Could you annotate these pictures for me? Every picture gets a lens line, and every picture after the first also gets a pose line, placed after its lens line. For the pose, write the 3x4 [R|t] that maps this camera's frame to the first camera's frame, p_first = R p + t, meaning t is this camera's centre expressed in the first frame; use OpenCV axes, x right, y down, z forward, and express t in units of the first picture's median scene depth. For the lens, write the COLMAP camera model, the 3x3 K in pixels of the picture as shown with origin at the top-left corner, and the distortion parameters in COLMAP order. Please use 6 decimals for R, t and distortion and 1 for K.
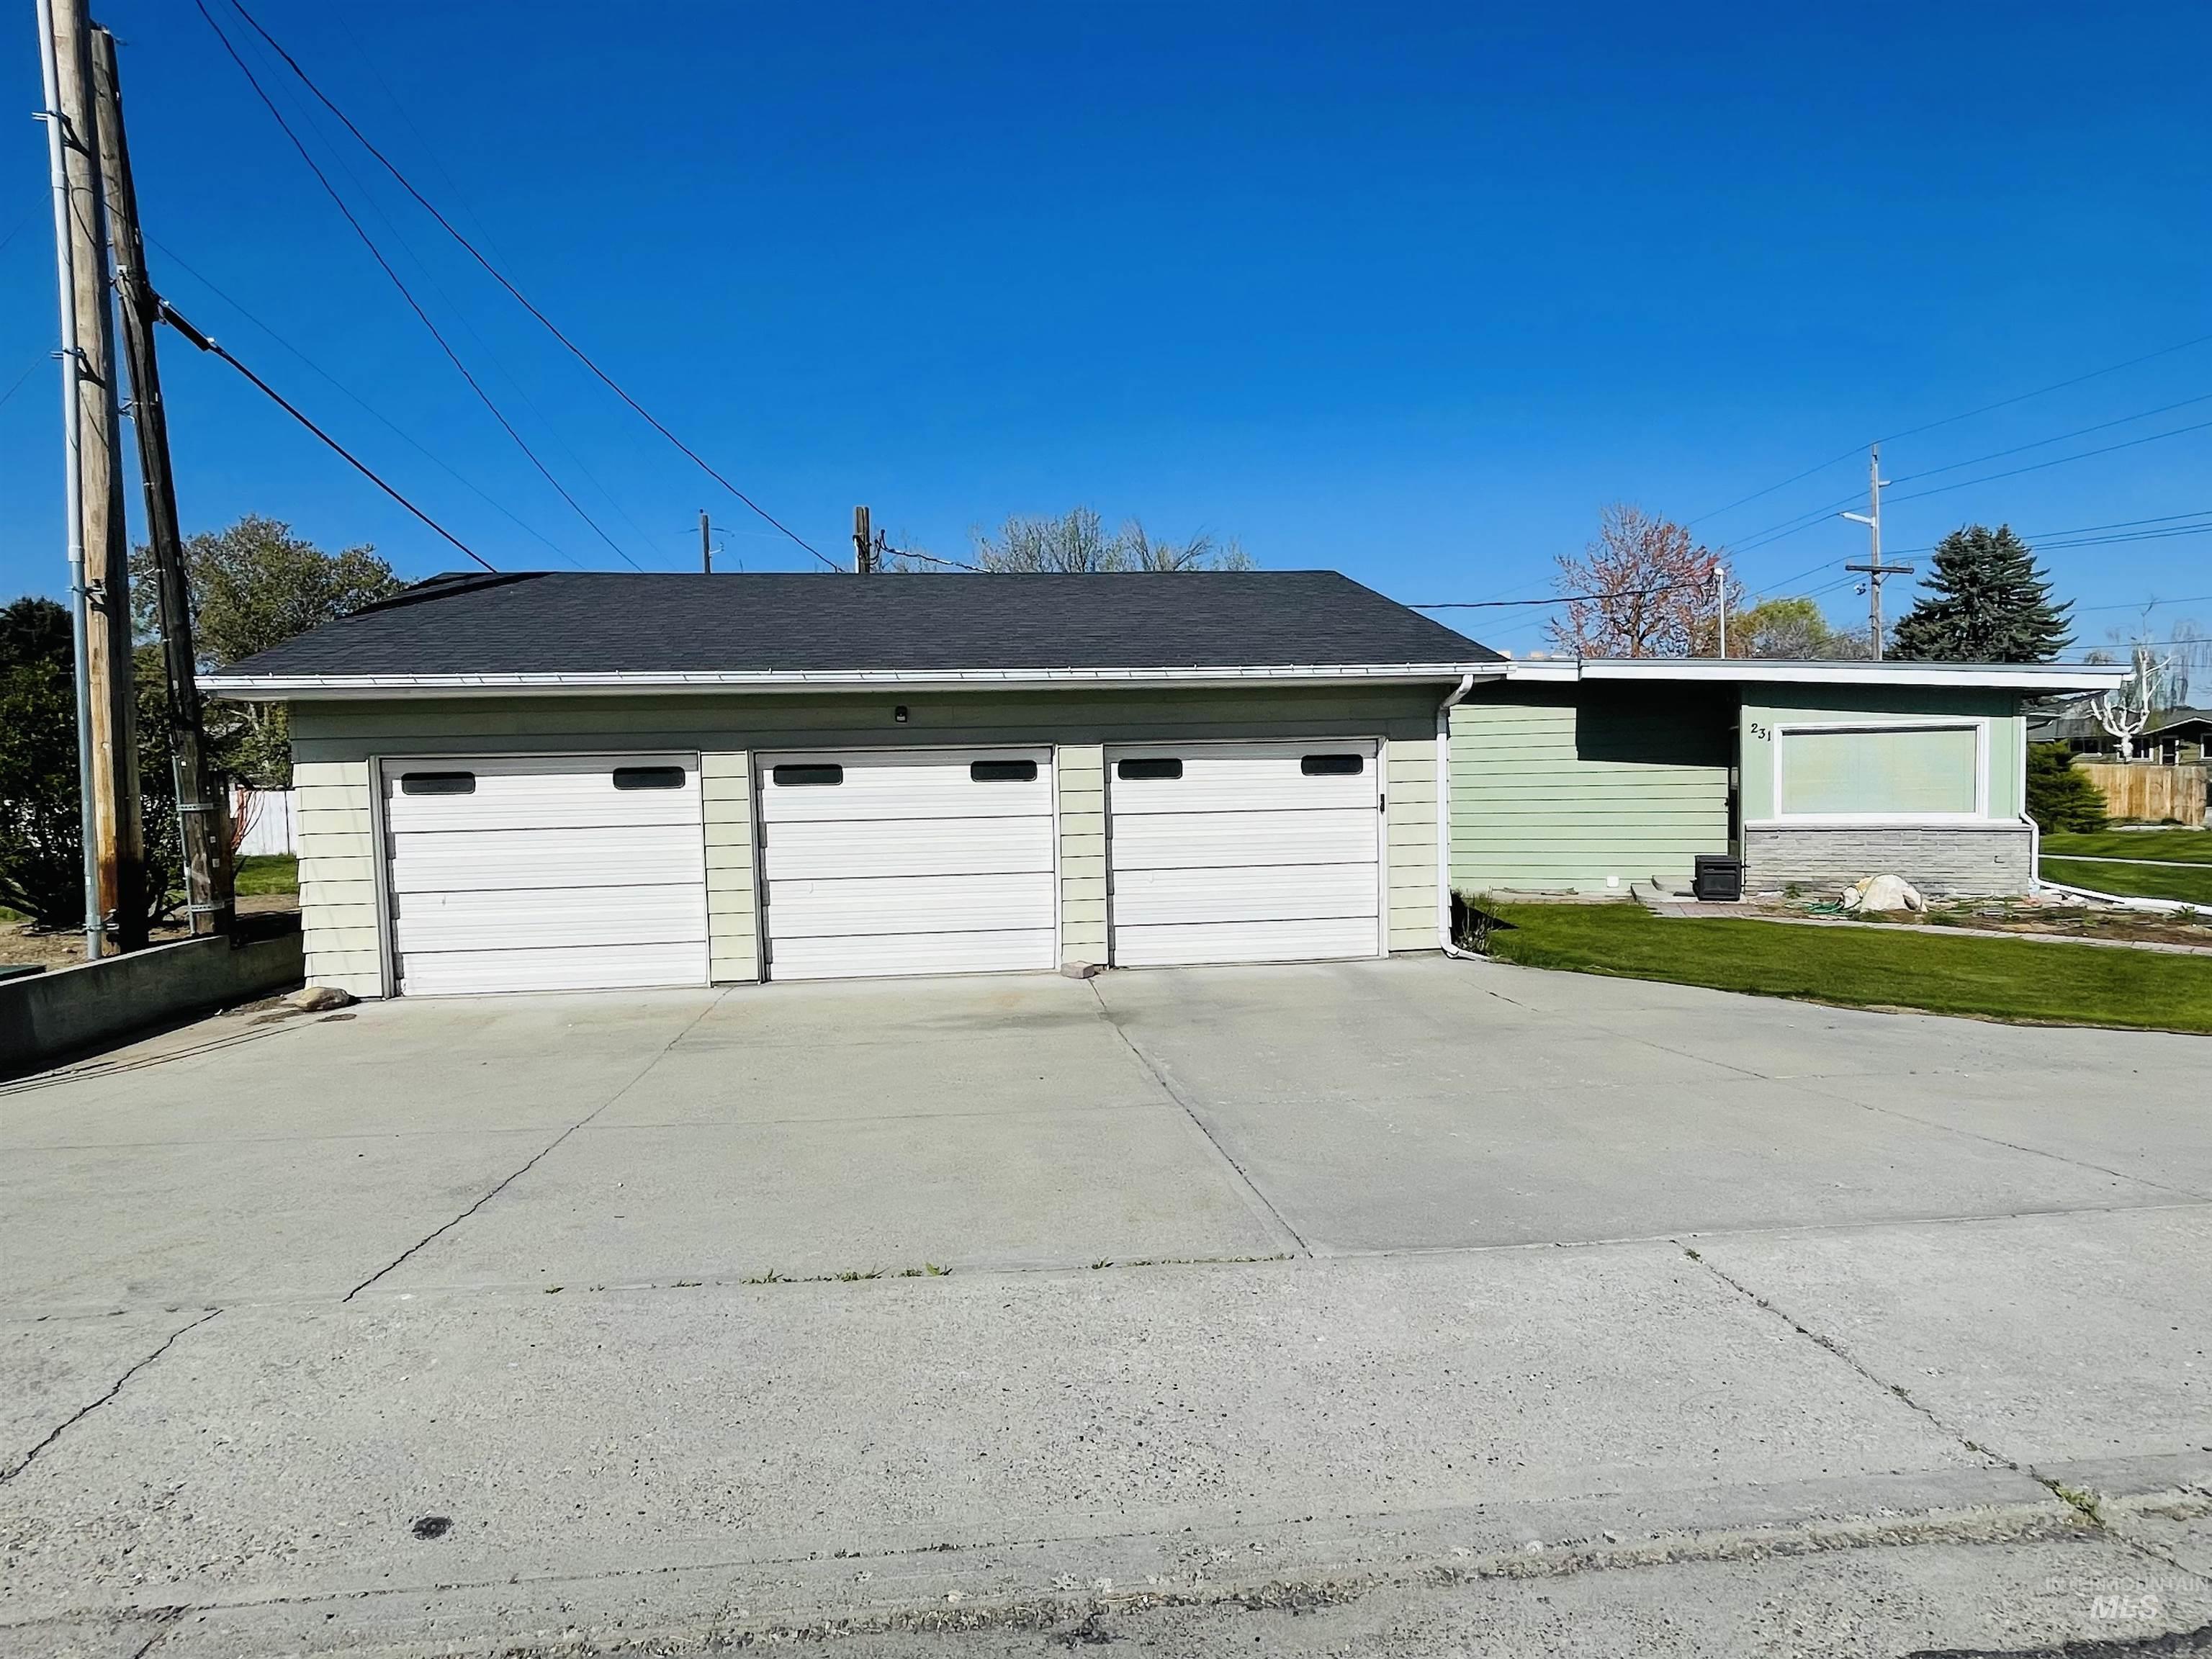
lens RADIAL K [[1181.6, 0, 1110.1], [0, 1181.6, 838.3], [0, 0, 1]] dist [0.000028, -0.000188]
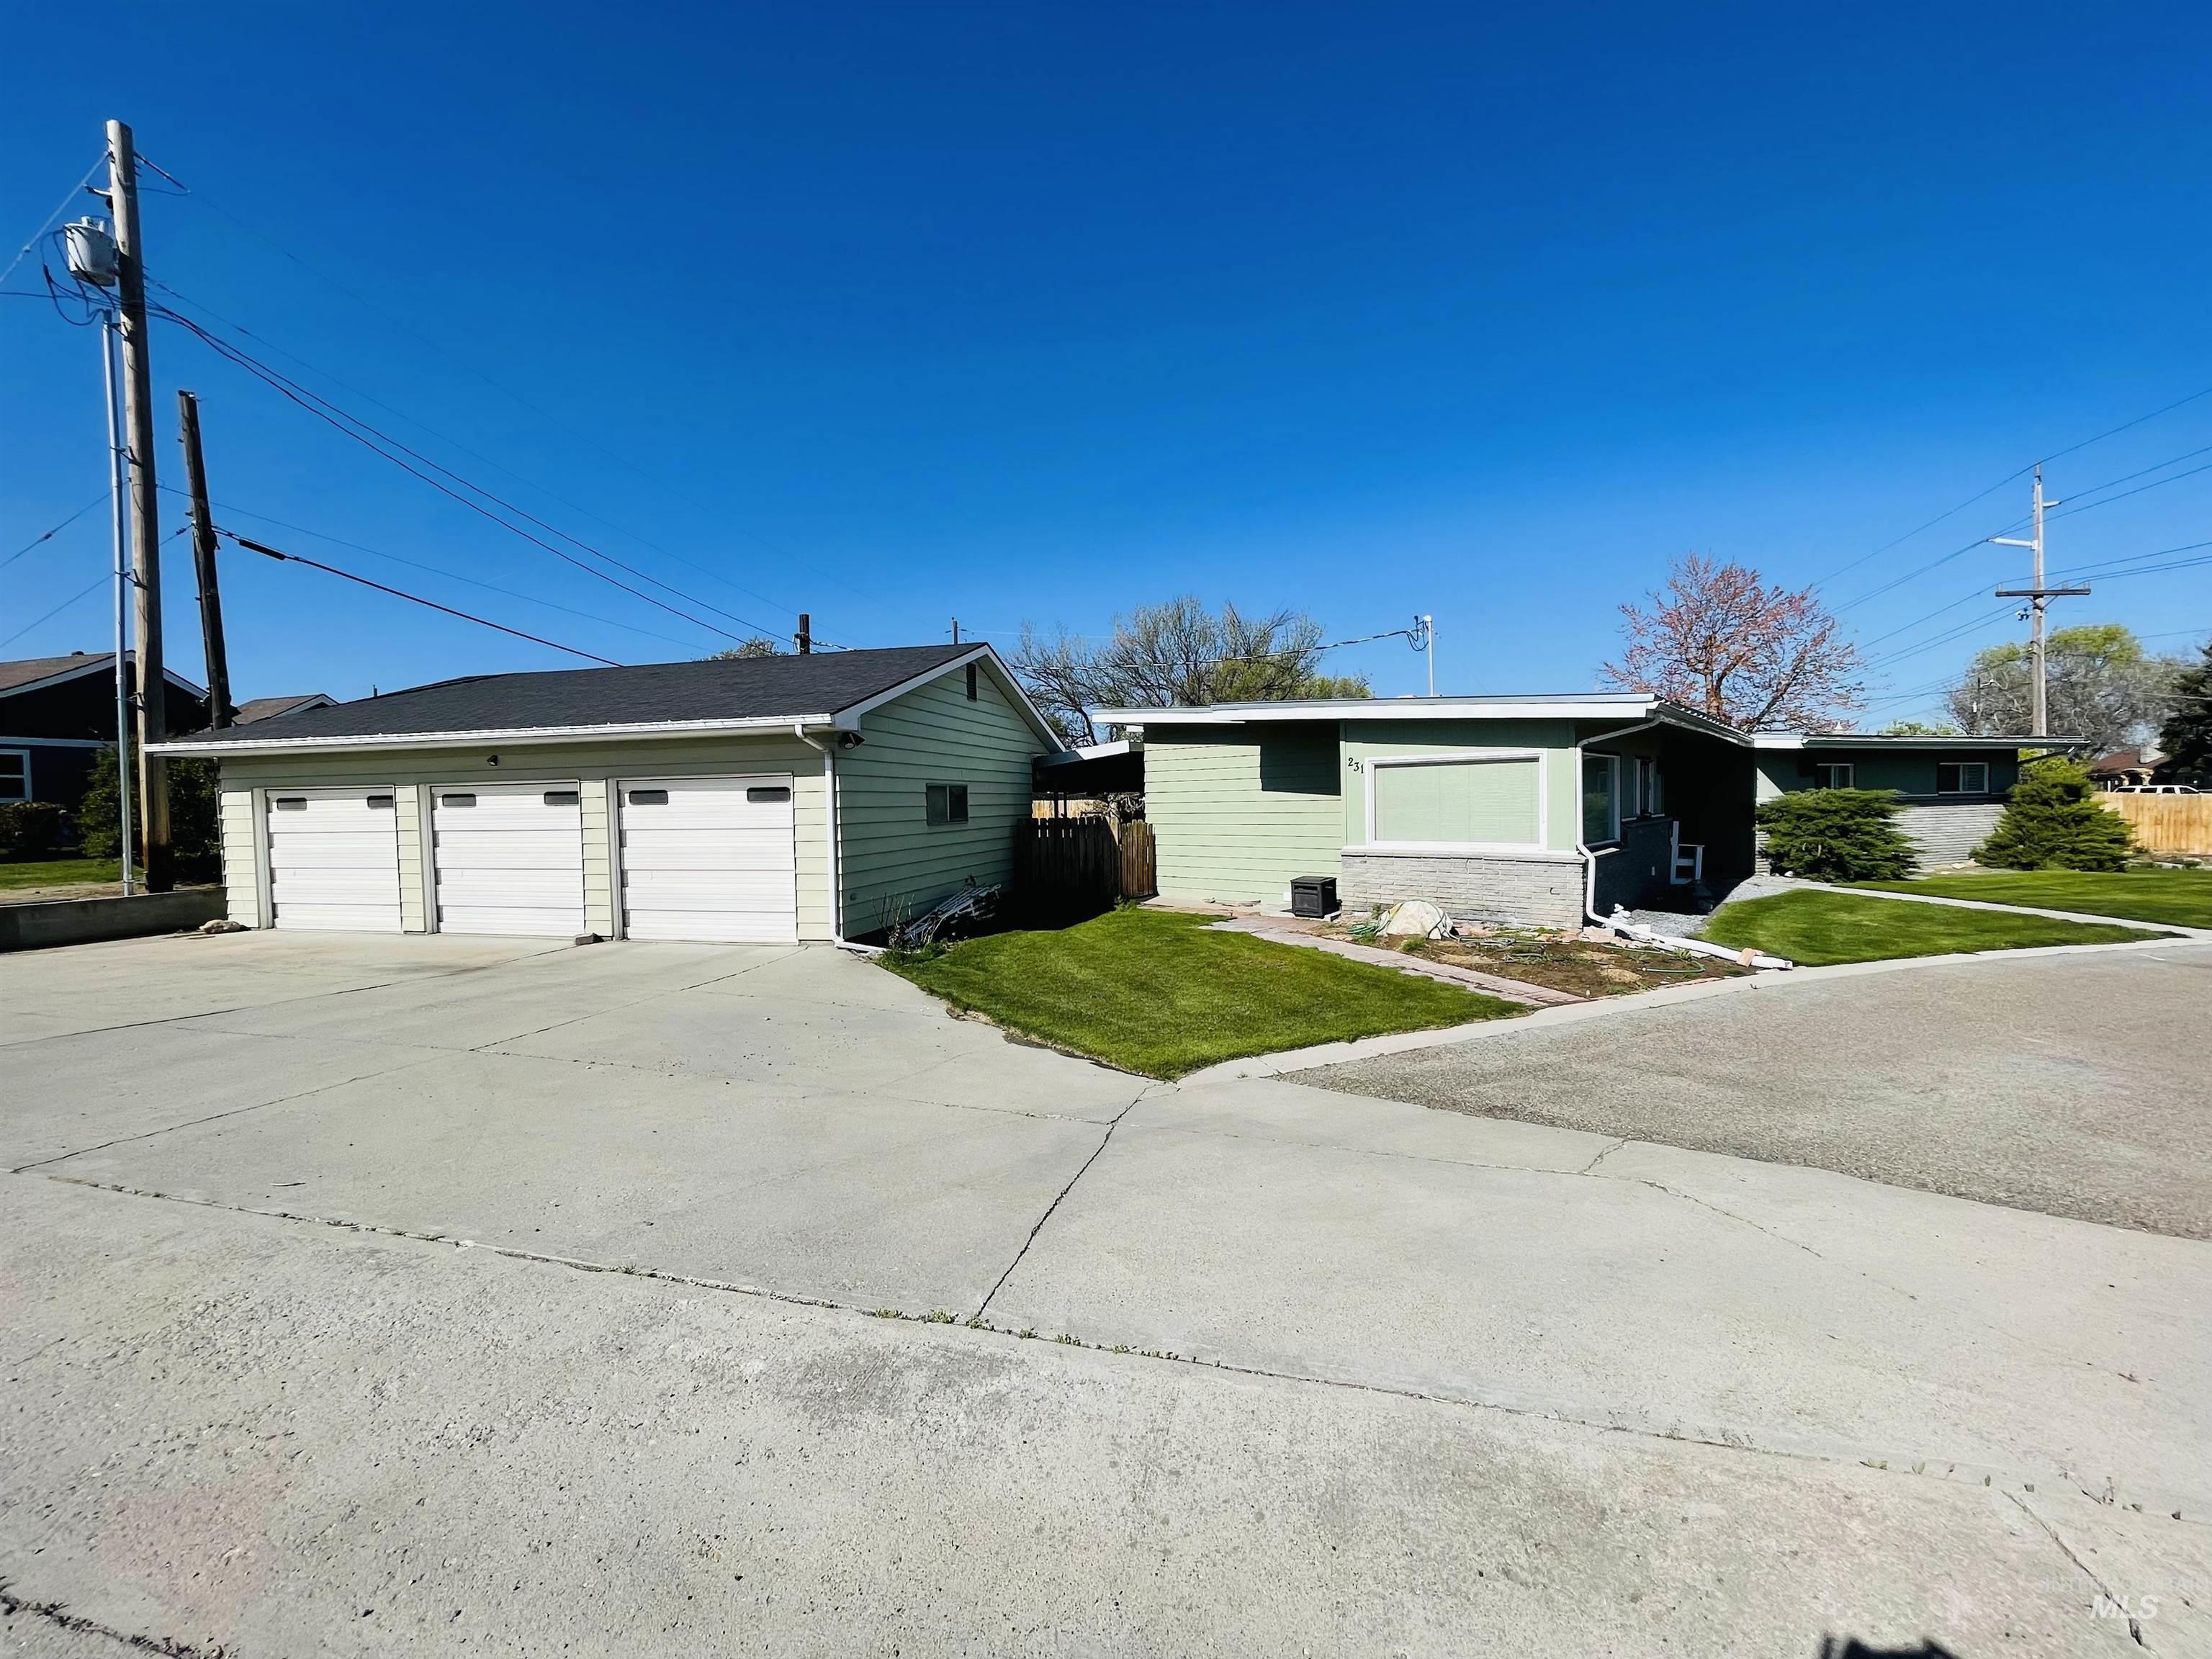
lens RADIAL K [[892.6, 0, 1104.9], [0, 892.6, 826.2], [0, 0, 1]] dist [-0.000476, 0.000623]
pose [[0.931244, 0.015666, -0.364058, 0.674270], [-0.024780, 0.999485, -0.020375, -0.011965], [0.363552, 0.027995, 0.931153, 0.159259]]
